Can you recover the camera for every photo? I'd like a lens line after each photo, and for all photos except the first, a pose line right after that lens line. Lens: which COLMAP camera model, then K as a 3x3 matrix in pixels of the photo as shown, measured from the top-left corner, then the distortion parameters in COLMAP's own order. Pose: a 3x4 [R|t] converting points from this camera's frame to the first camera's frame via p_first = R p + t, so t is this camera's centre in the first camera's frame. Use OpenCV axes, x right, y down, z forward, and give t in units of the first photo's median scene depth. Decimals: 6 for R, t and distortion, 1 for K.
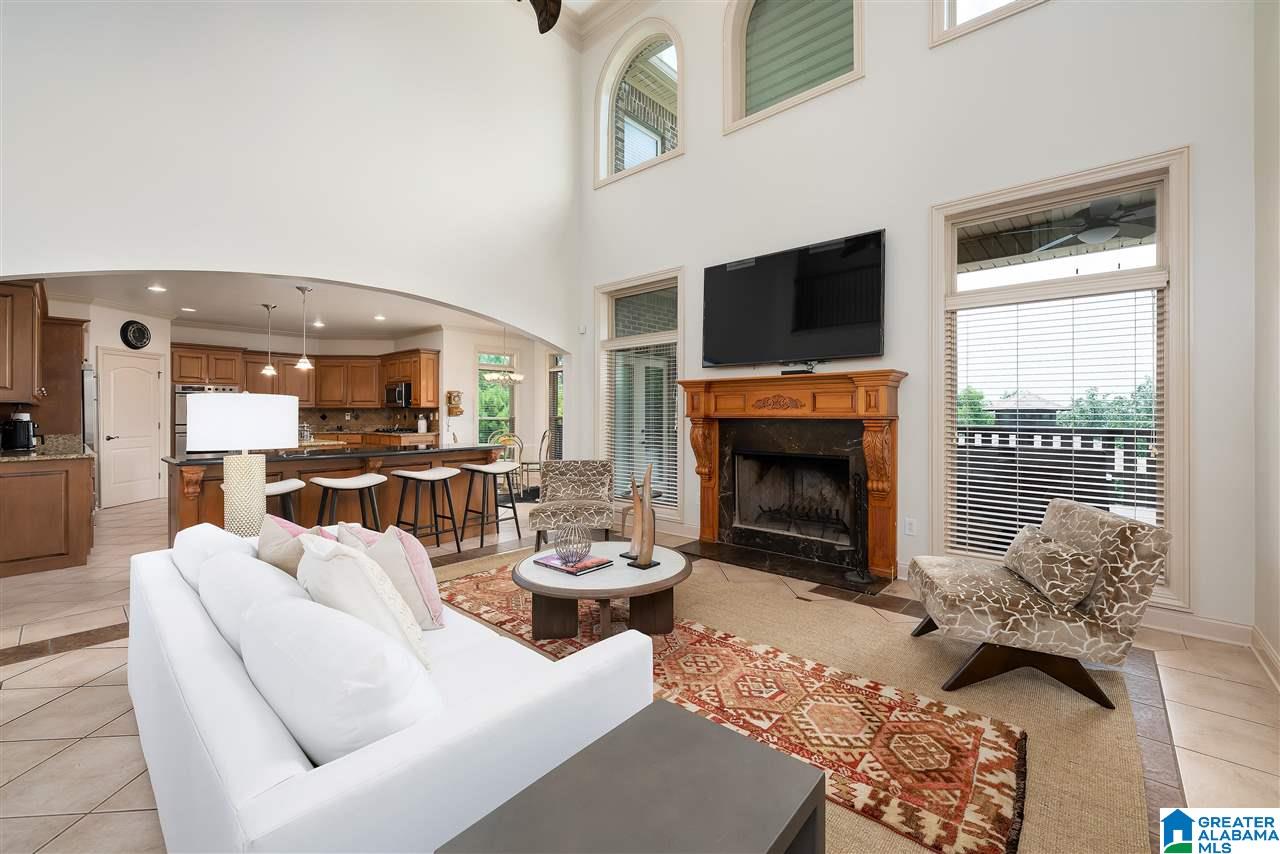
lens RADIAL K [[518.4, 0, 639.1], [0, 518.4, 419.3], [0, 0, 1]] dist [-0.000549, -0.000015]
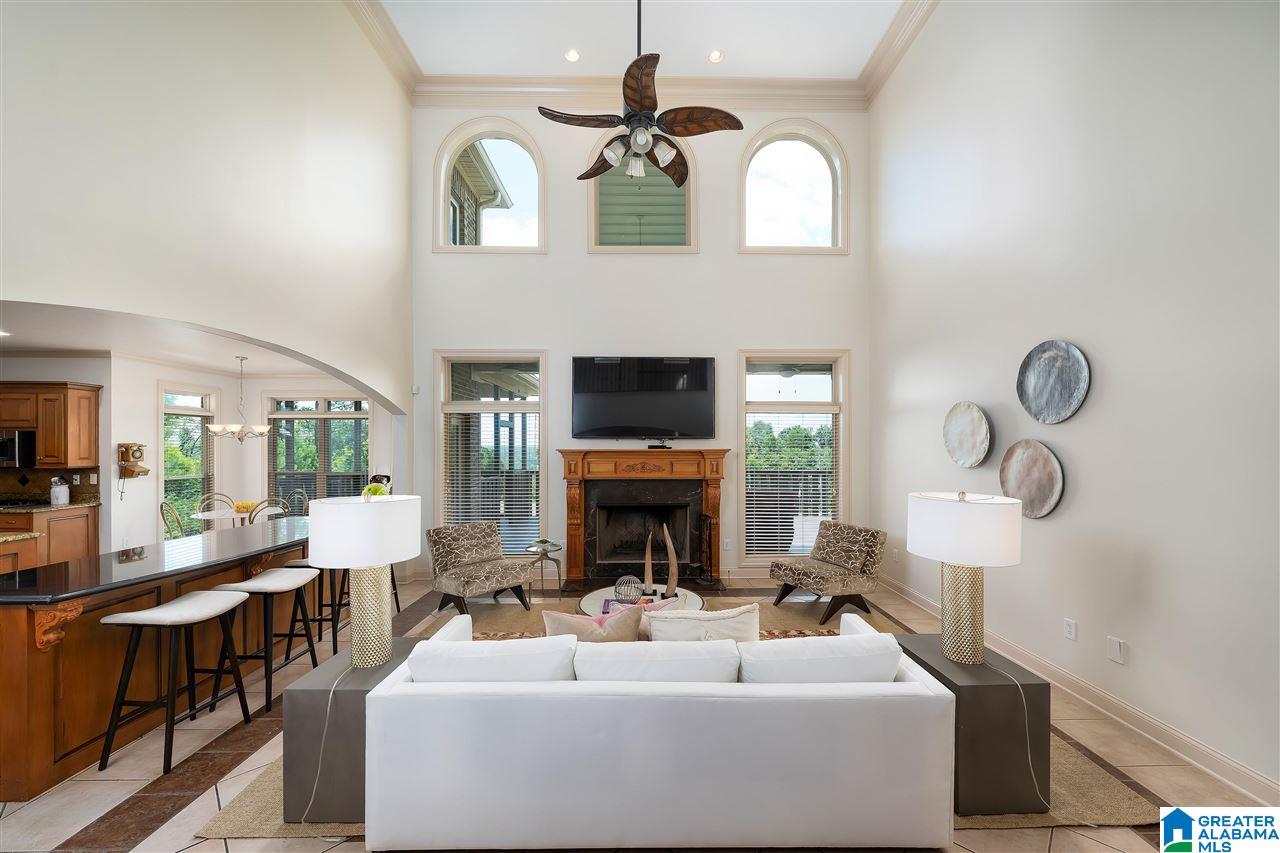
lens RADIAL K [[476.2, 0, 654.1], [0, 476.2, 450.7], [0, 0, 1]] dist [0.000173, -0.000073]
pose [[0.745188, -0.003894, 0.666843, -0.476915], [0.011263, 0.999914, -0.006748, -0.058825], [-0.666759, 0.012539, 0.745168, 0.029704]]
